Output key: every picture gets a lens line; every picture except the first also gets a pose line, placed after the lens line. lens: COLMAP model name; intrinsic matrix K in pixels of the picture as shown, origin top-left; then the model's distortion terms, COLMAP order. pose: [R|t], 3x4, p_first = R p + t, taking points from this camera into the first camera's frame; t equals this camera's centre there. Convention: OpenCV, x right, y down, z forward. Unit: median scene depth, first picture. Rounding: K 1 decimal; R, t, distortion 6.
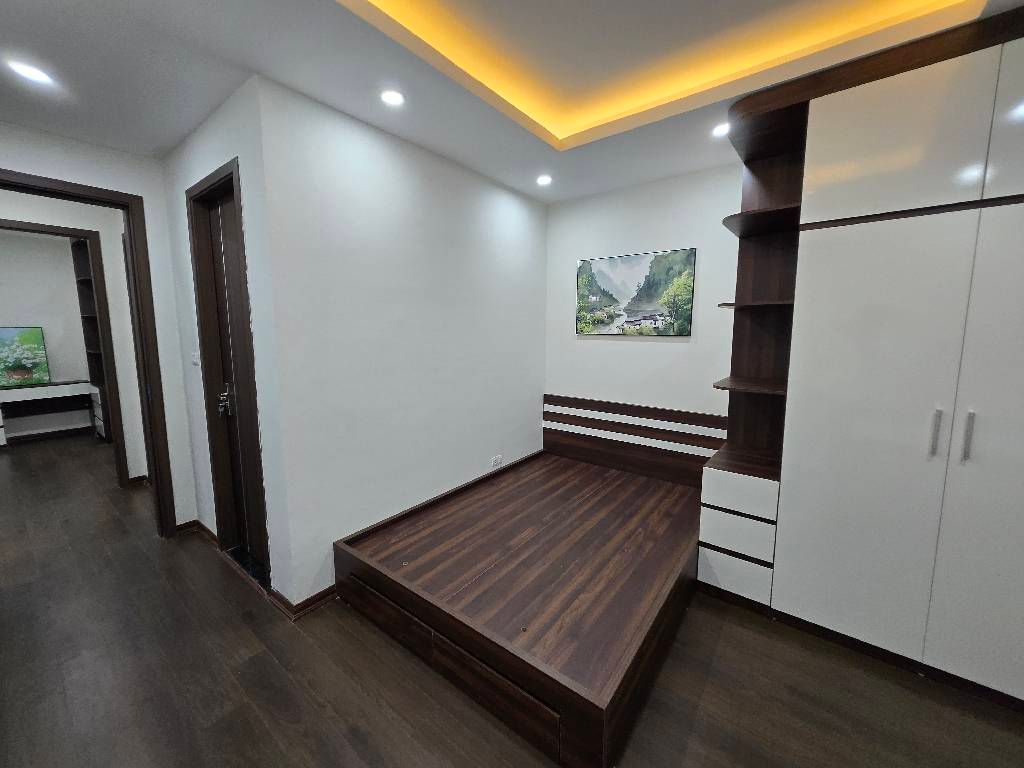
lens RADIAL K [[406.0, 0, 511.4], [0, 406.0, 373.6], [0, 0, 1]] dist [0.001513, 0.000031]
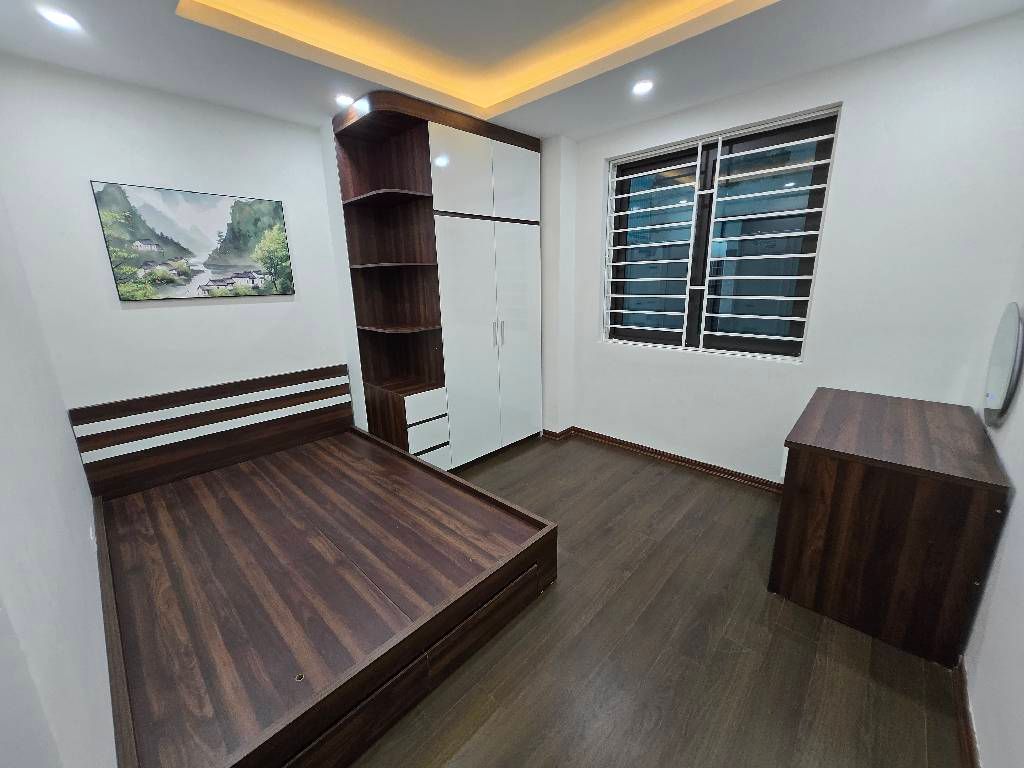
lens RADIAL K [[401.9, 0, 509.1], [0, 401.9, 368.5], [0, 0, 1]] dist [0.000697, 0.000165]
pose [[0.107157, -0.223353, 0.968830, -0.479074], [0.138769, 0.968262, 0.207873, -0.047498], [-0.984510, 0.112169, 0.134751, 0.369746]]
